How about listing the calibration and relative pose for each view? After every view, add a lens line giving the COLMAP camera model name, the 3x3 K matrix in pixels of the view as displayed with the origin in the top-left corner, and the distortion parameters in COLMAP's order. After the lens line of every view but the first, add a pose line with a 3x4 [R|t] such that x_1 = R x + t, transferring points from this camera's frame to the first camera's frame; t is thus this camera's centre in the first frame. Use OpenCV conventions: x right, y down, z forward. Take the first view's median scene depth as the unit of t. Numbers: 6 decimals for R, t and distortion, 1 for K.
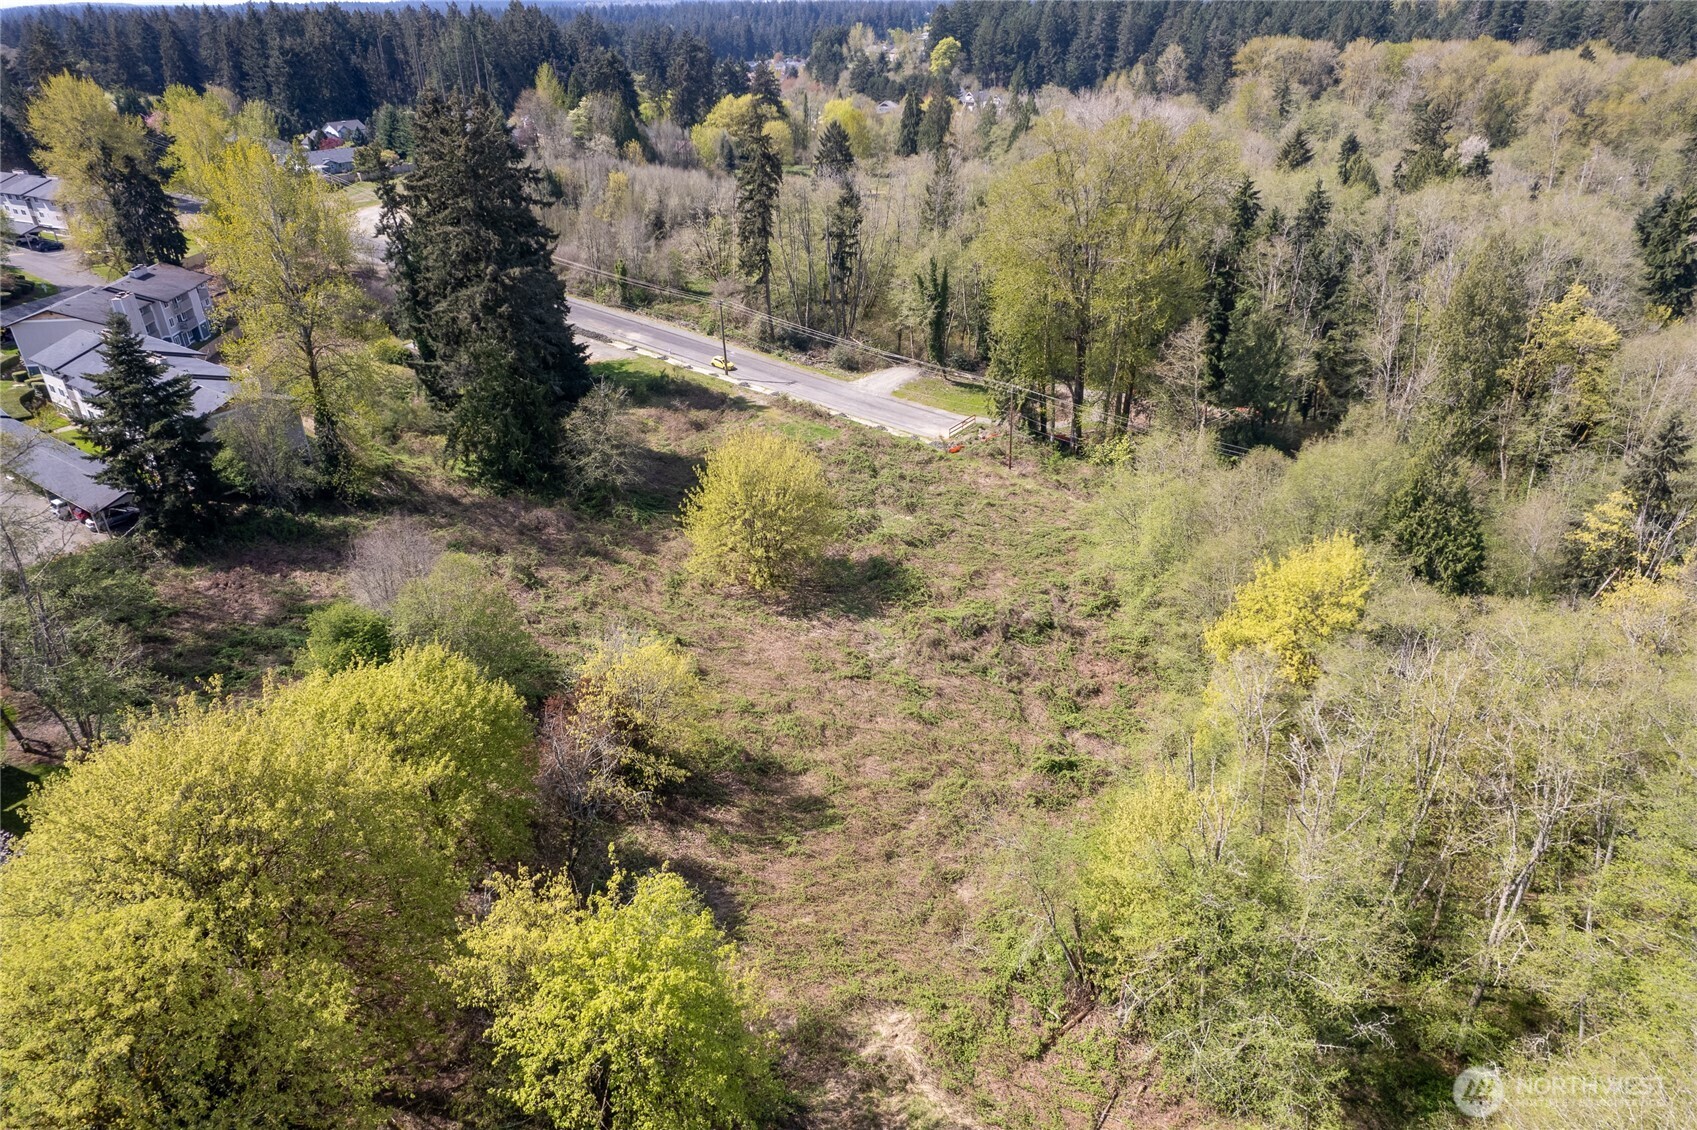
lens RADIAL K [[1083.9, 0, 851.6], [0, 1083.9, 566.9], [0, 0, 1]] dist [-0.067023, 0.059044]
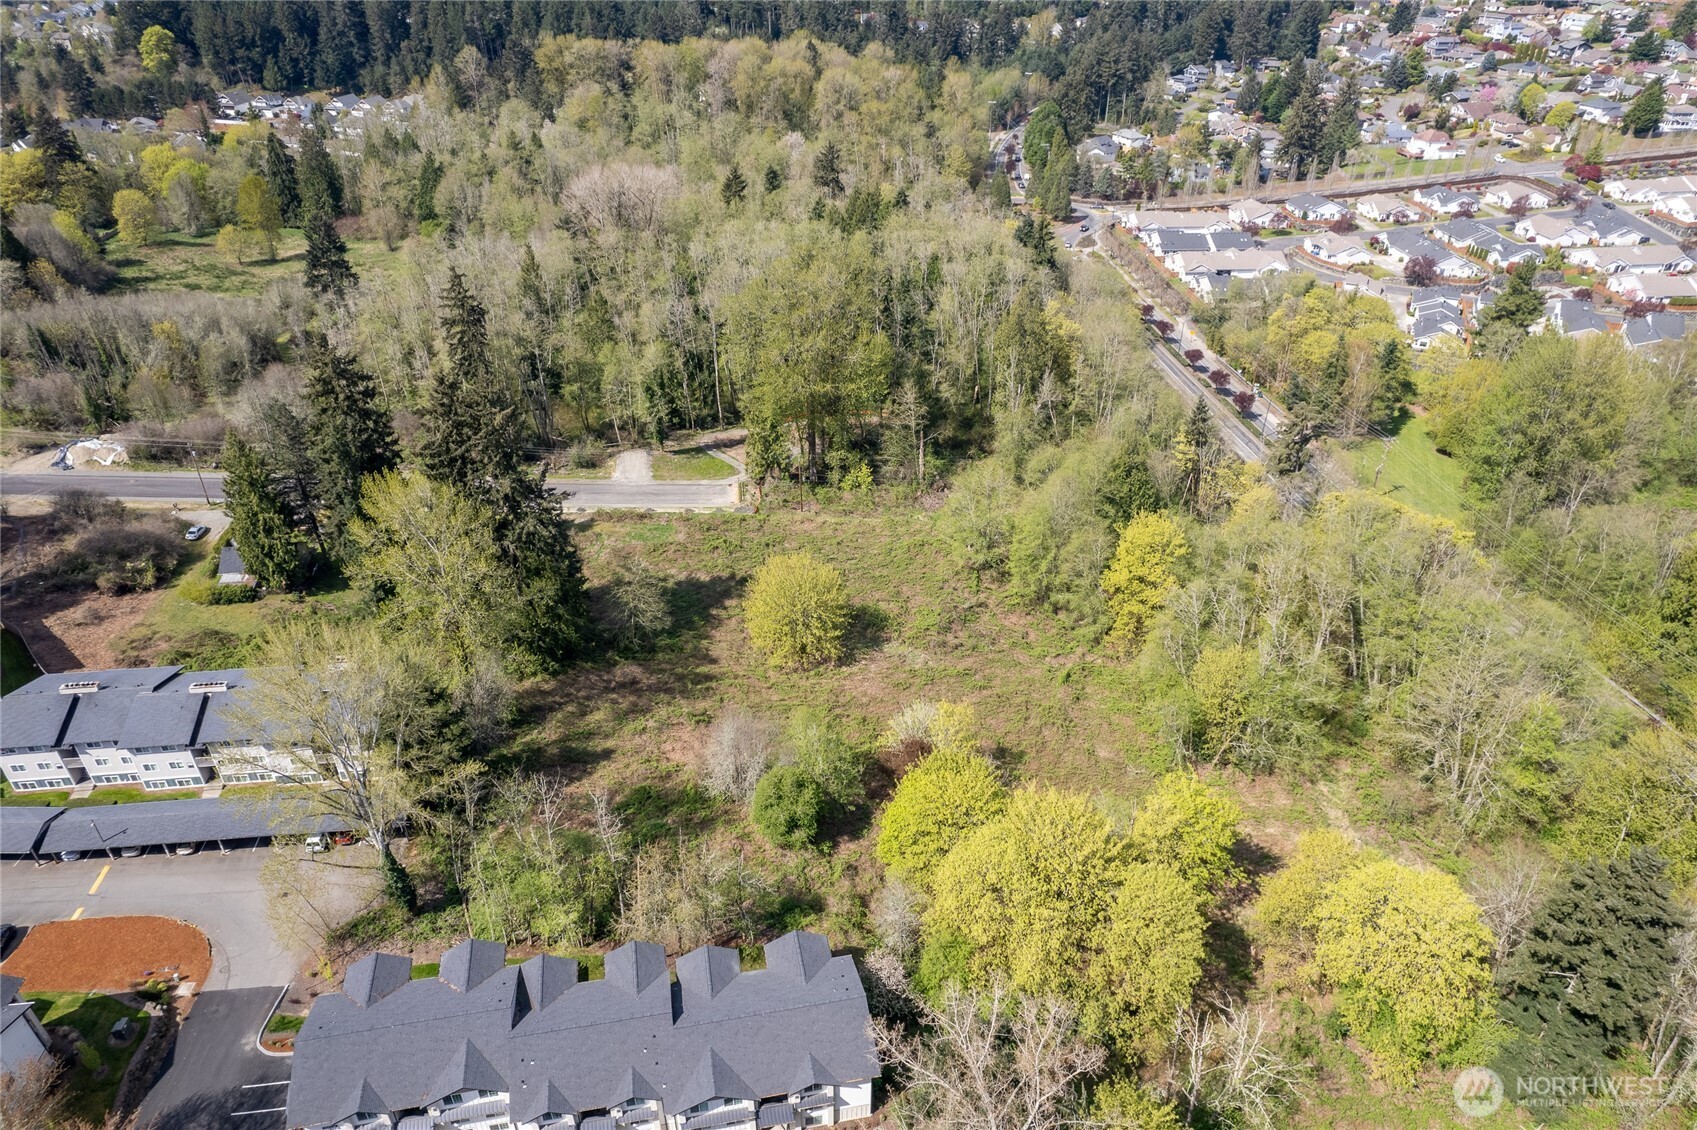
lens RADIAL K [[1083.9, 0, 859.0], [0, 1083.9, 574.5], [0, 0, 1]] dist [-0.067023, 0.059044]
pose [[0.737101, -0.352704, 0.576439, -0.642794], [0.302921, 0.934944, 0.184711, -0.254847], [-0.604086, 0.038465, 0.795990, -0.146390]]
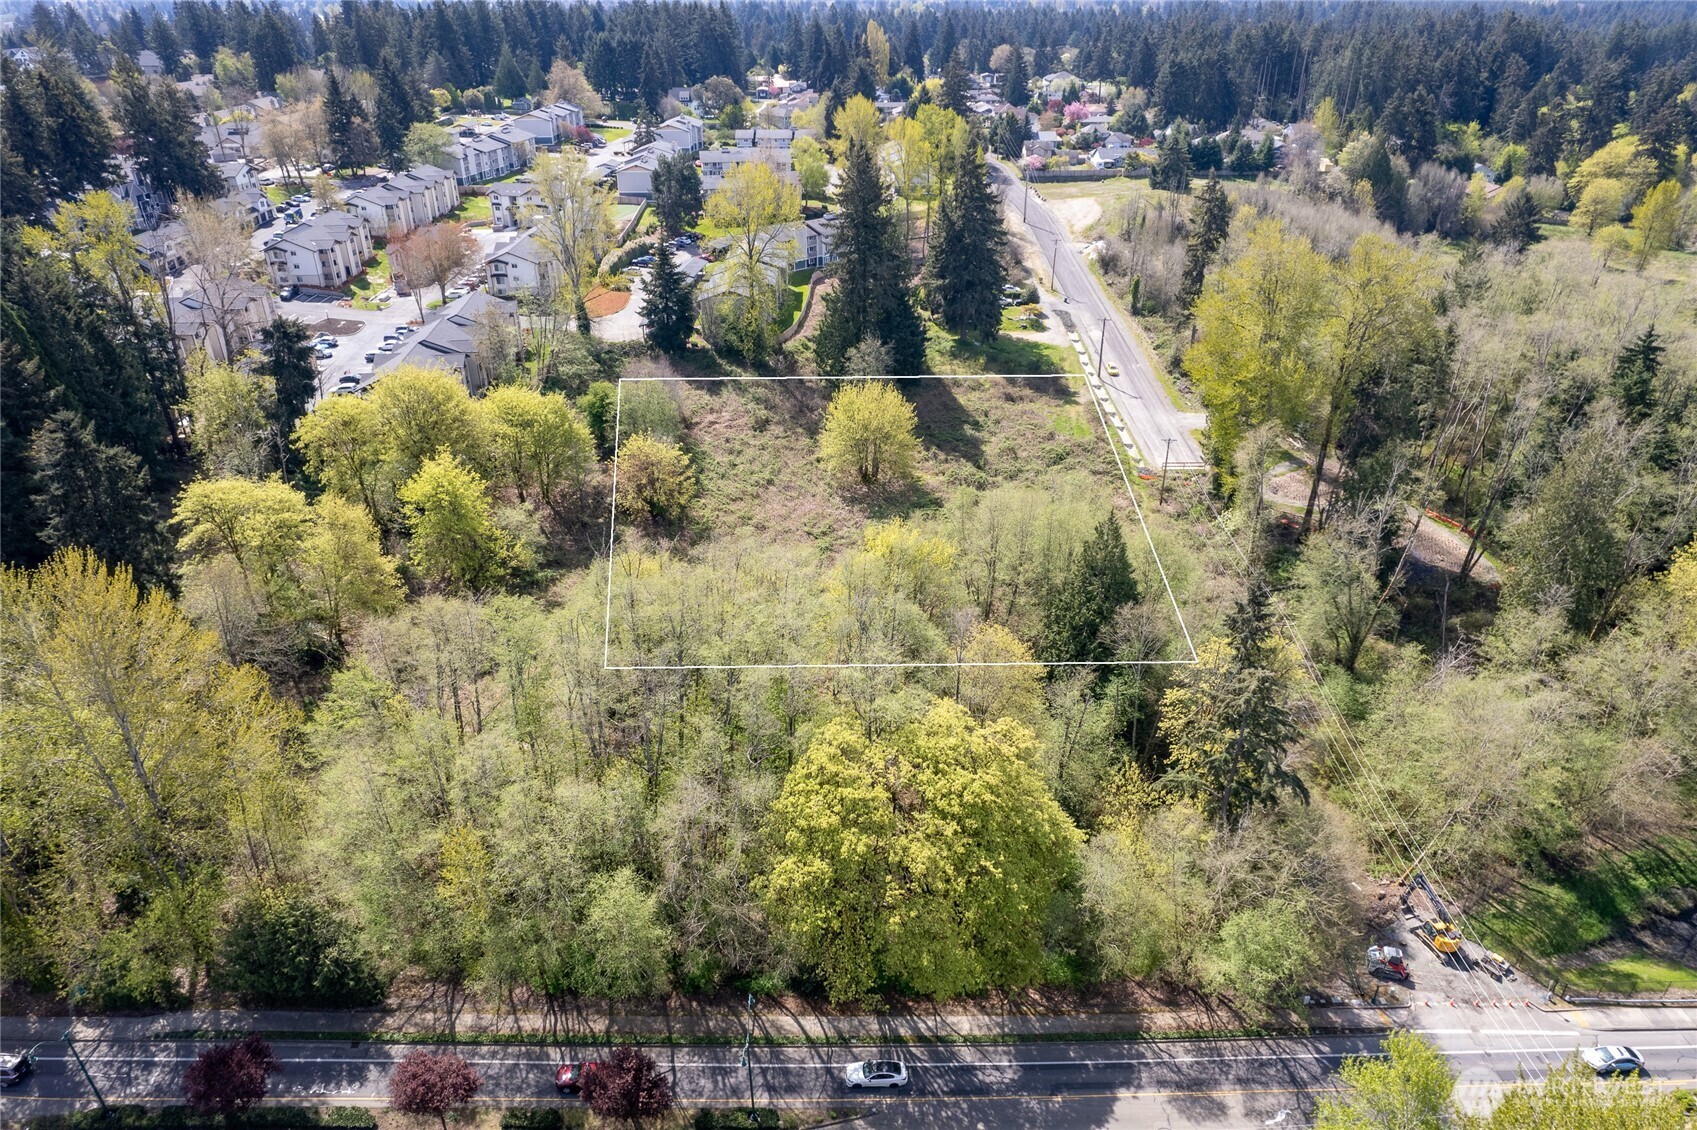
lens RADIAL K [[1083.9, 0, 851.6], [0, 1083.9, 562.1], [0, 0, 1]] dist [-0.067023, 0.059044]
pose [[0.589071, 0.393452, -0.705826, 0.826438], [-0.380013, 0.905730, 0.187733, -0.129524], [0.713152, 0.157635, 0.683057, -0.041228]]
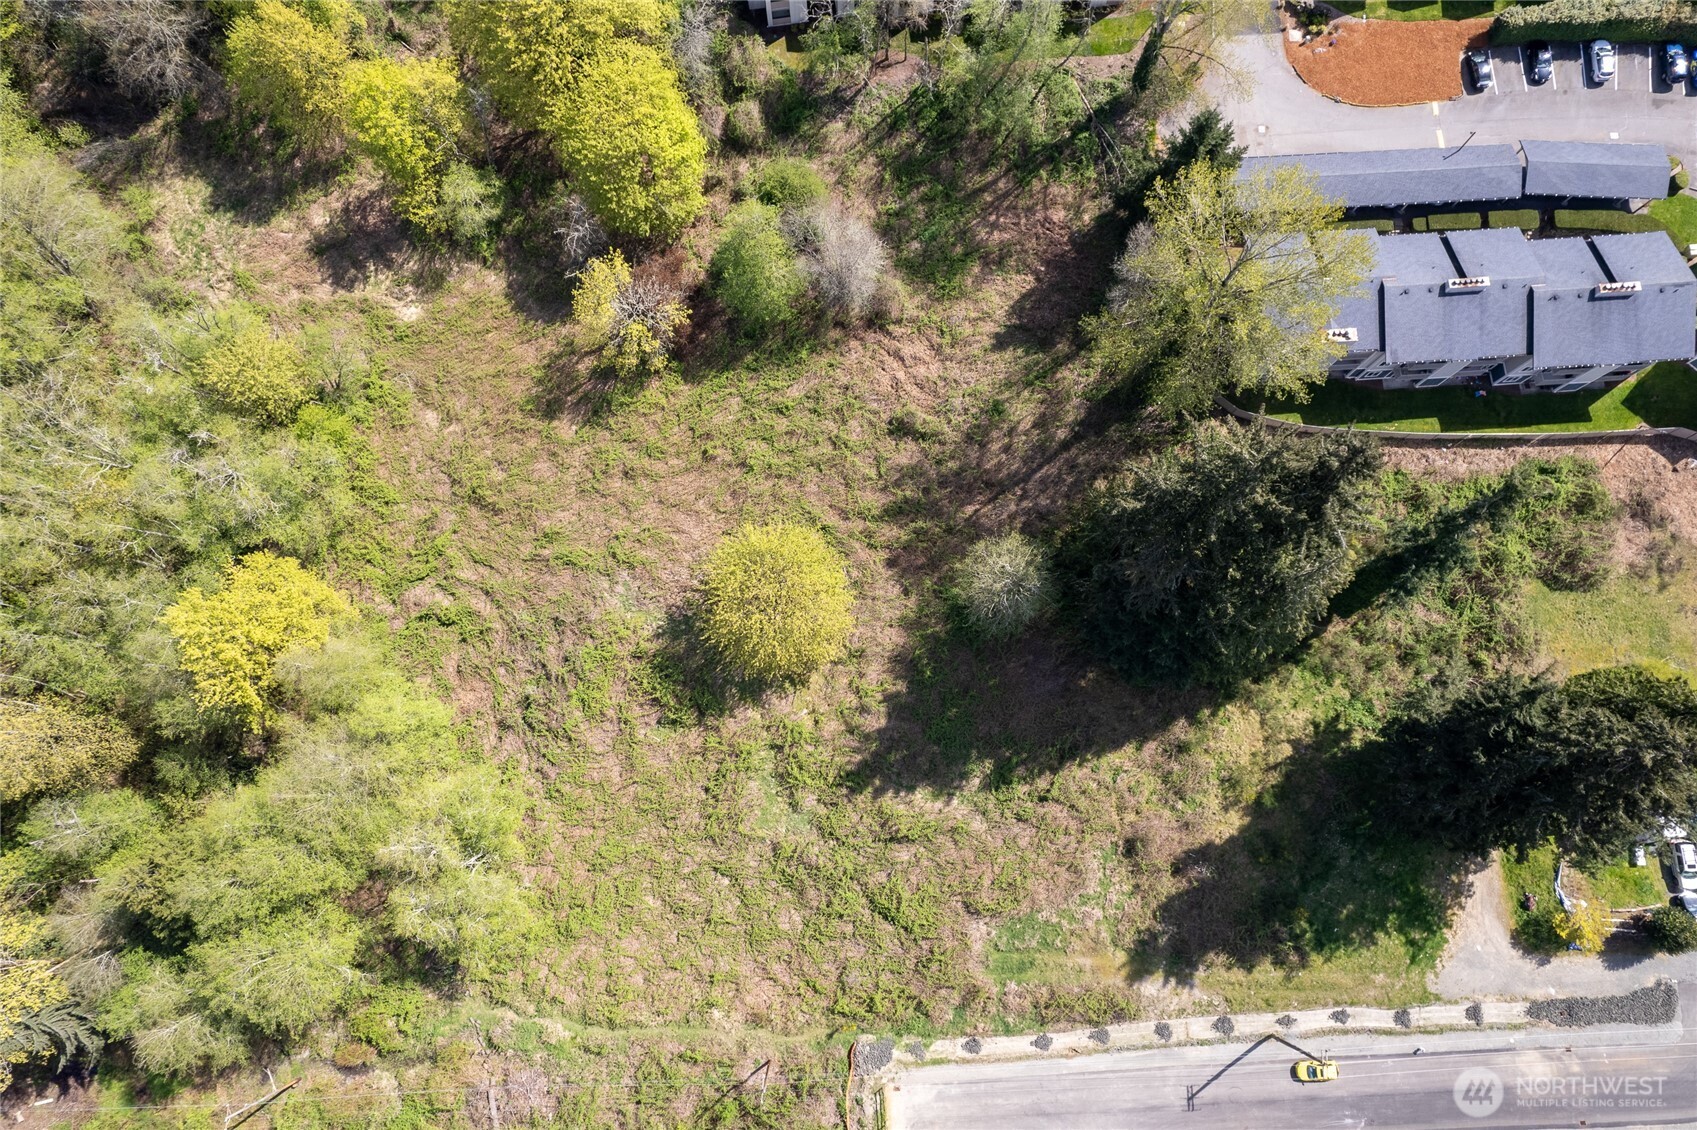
lens RADIAL K [[1083.9, 0, 840.6], [0, 1083.9, 557.7], [0, 0, 1]] dist [-0.067023, 0.059044]
pose [[-0.770390, 0.627881, -0.110747, -0.031606], [-0.288157, -0.187943, 0.938958, -0.768353], [0.568740, 0.755276, 0.325718, 0.522222]]
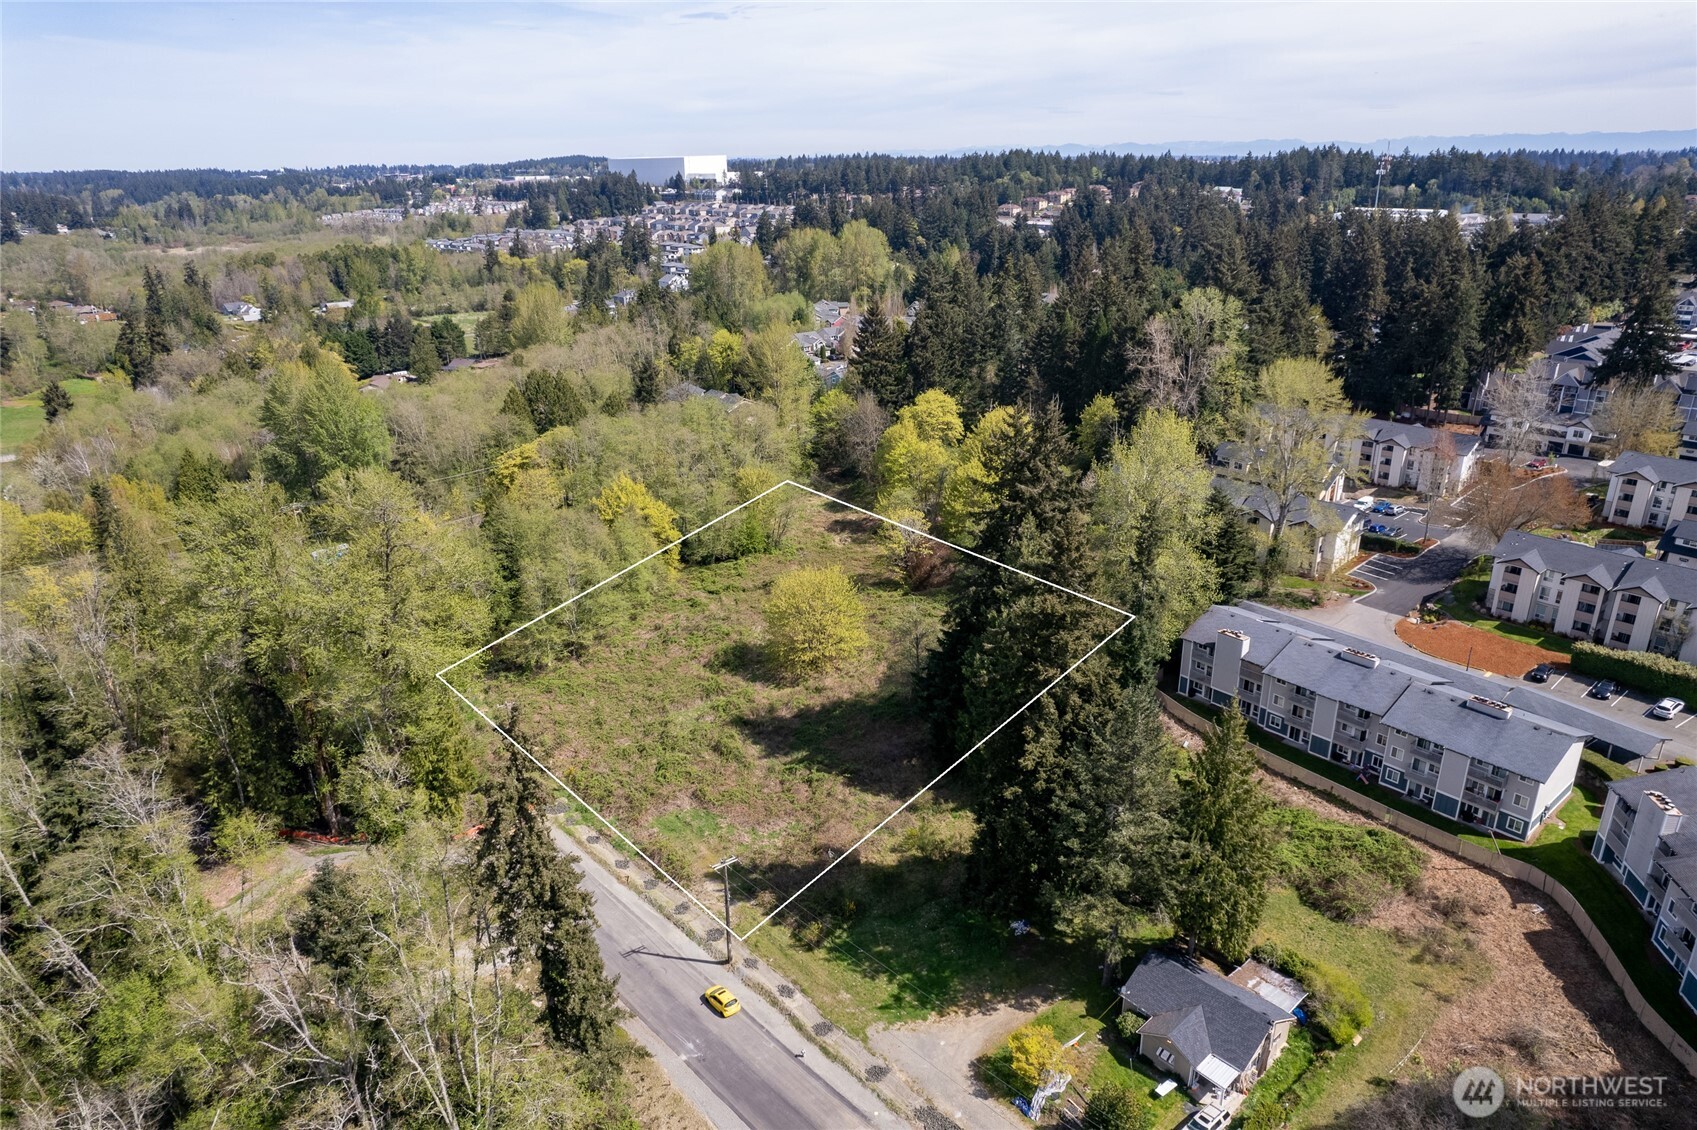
lens RADIAL K [[1083.9, 0, 844.2], [0, 1083.9, 578.3], [0, 0, 1]] dist [-0.067023, 0.059044]
pose [[-0.965598, -0.070486, 0.250305, -0.373060], [0.144497, 0.654838, 0.741827, -0.902558], [-0.216198, 0.752475, -0.622125, 1.433563]]
